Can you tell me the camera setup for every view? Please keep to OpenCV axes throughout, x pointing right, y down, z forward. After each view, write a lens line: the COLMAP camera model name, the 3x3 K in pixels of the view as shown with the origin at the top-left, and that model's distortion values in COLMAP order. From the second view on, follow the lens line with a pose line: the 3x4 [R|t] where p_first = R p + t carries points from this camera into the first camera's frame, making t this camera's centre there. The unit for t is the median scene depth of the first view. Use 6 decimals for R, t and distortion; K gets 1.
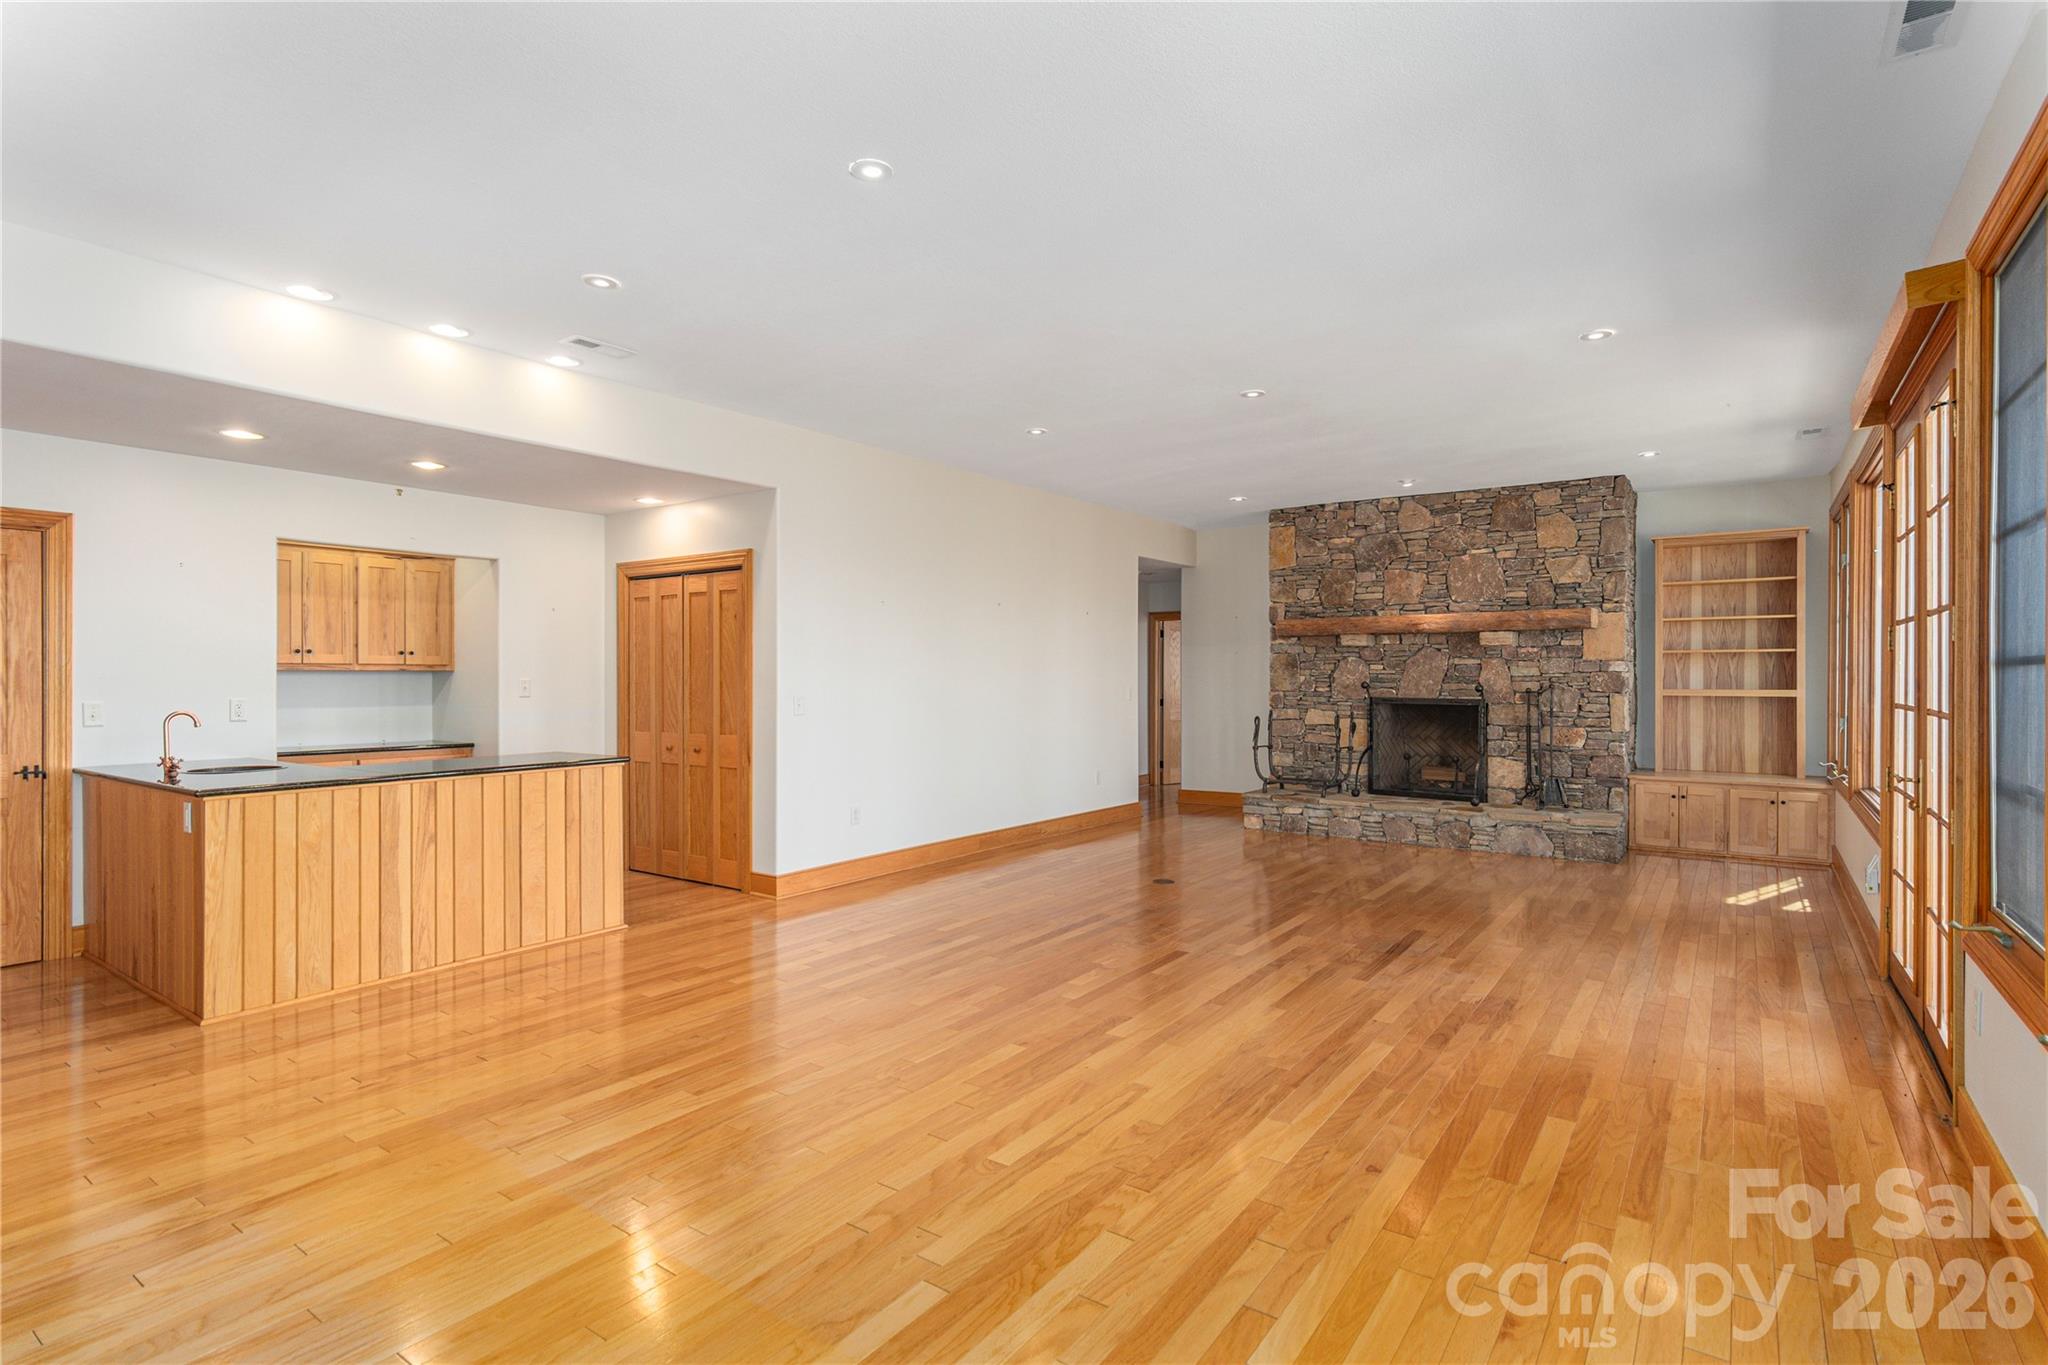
lens RADIAL K [[1008.1, 0, 1020.0], [0, 1008.1, 673.4], [0, 0, 1]] dist [0.003370, 0.000200]
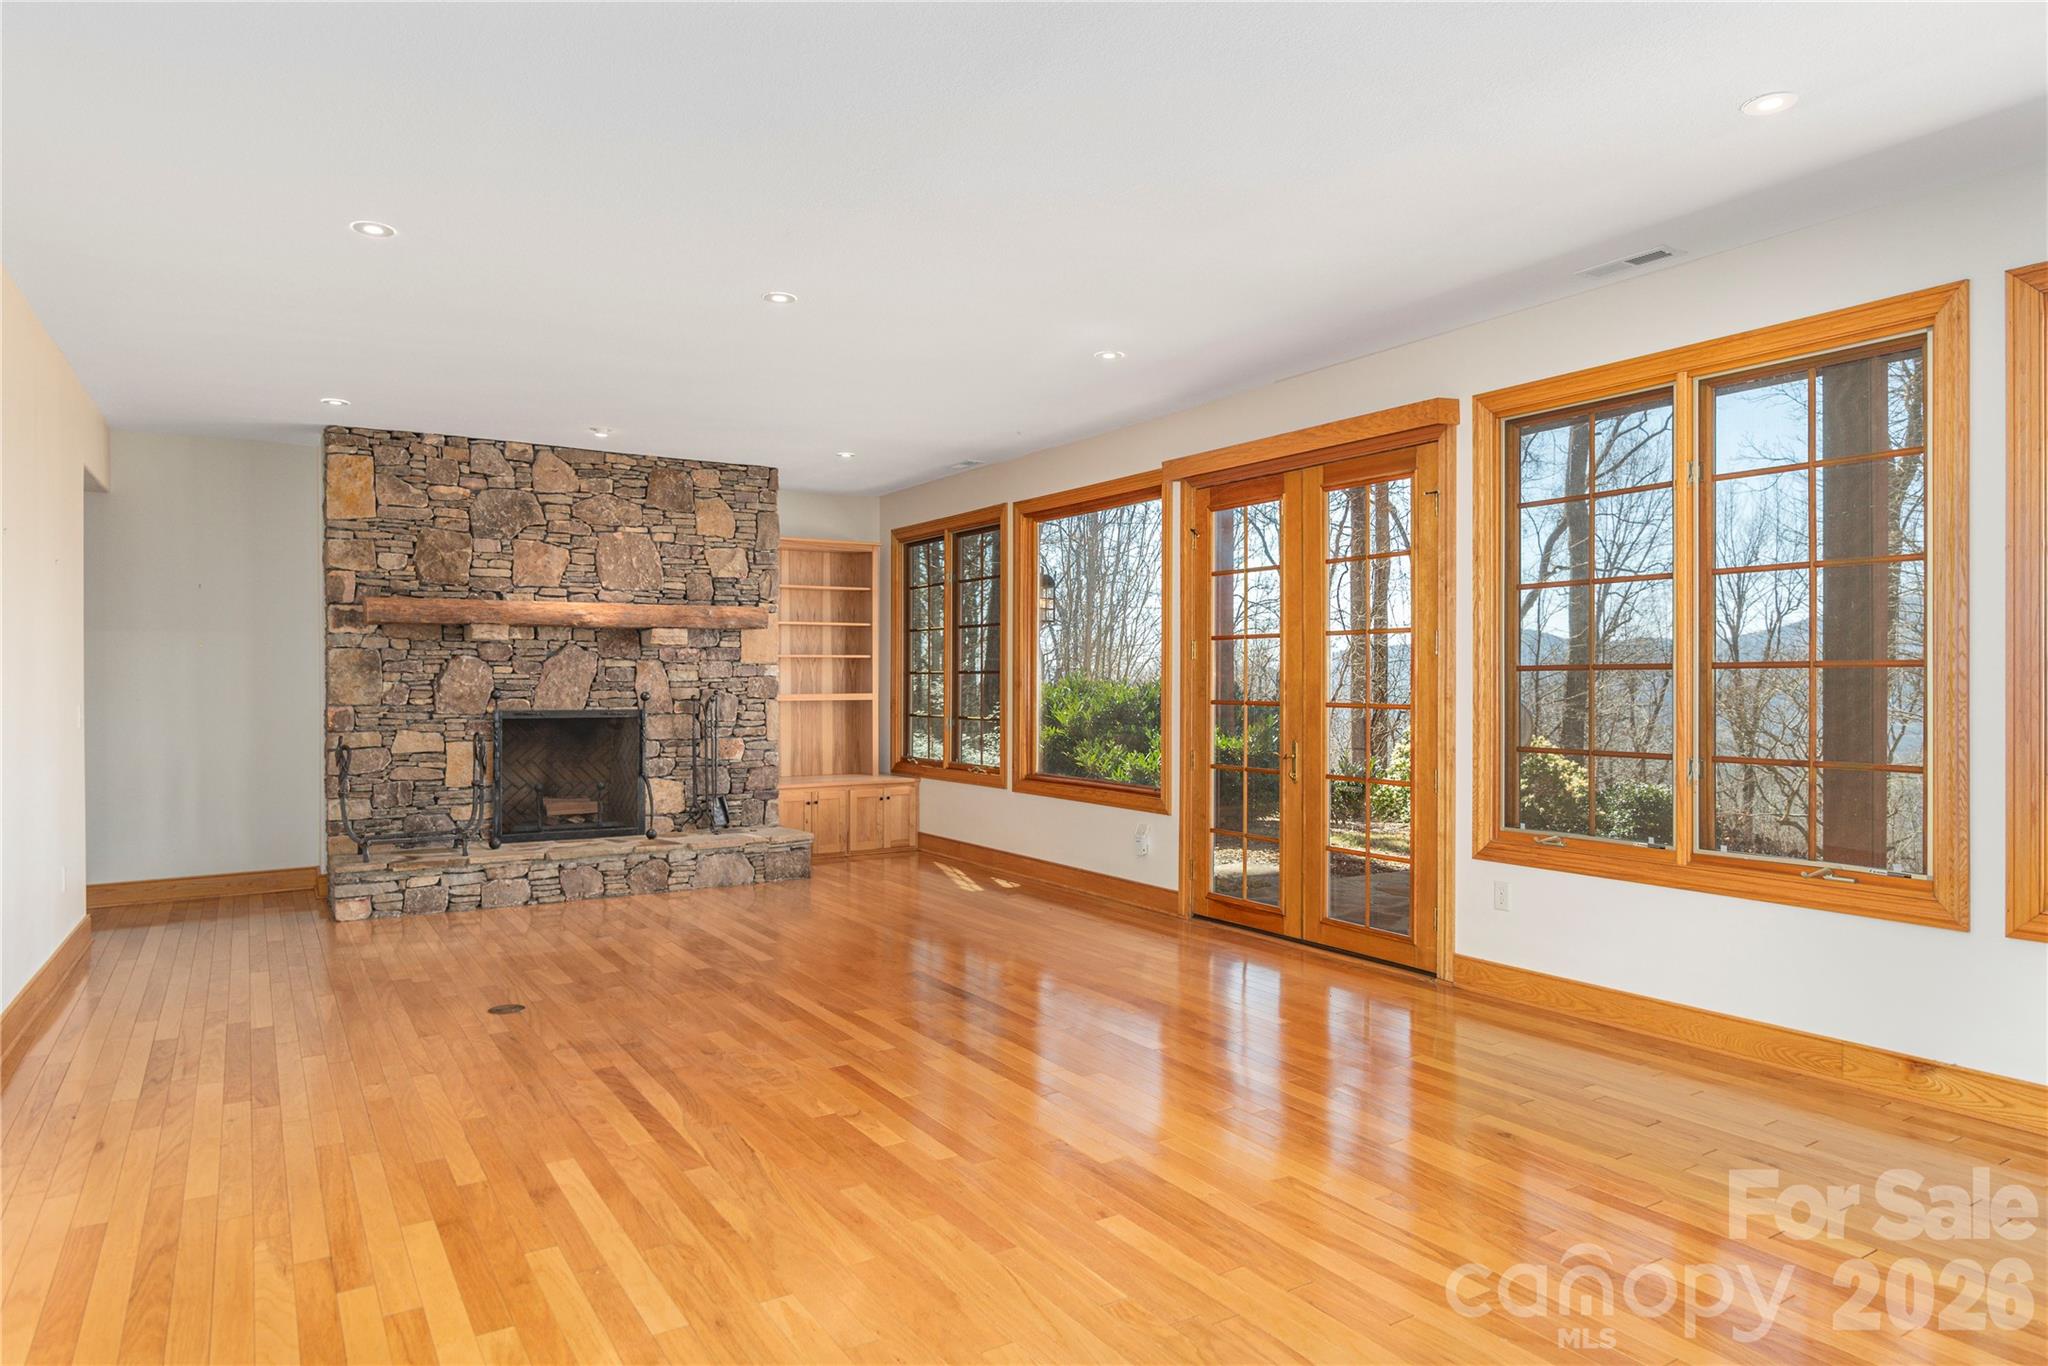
lens RADIAL K [[1226.4, 0, 1026.2], [0, 1226.4, 691.5], [0, 0, 1]] dist [0.004643, 0.000476]
pose [[0.373301, -0.010540, 0.927650, -0.362870], [0.001153, 0.999940, 0.010897, 0.000216], [-0.927710, -0.002998, 0.373291, 0.337409]]
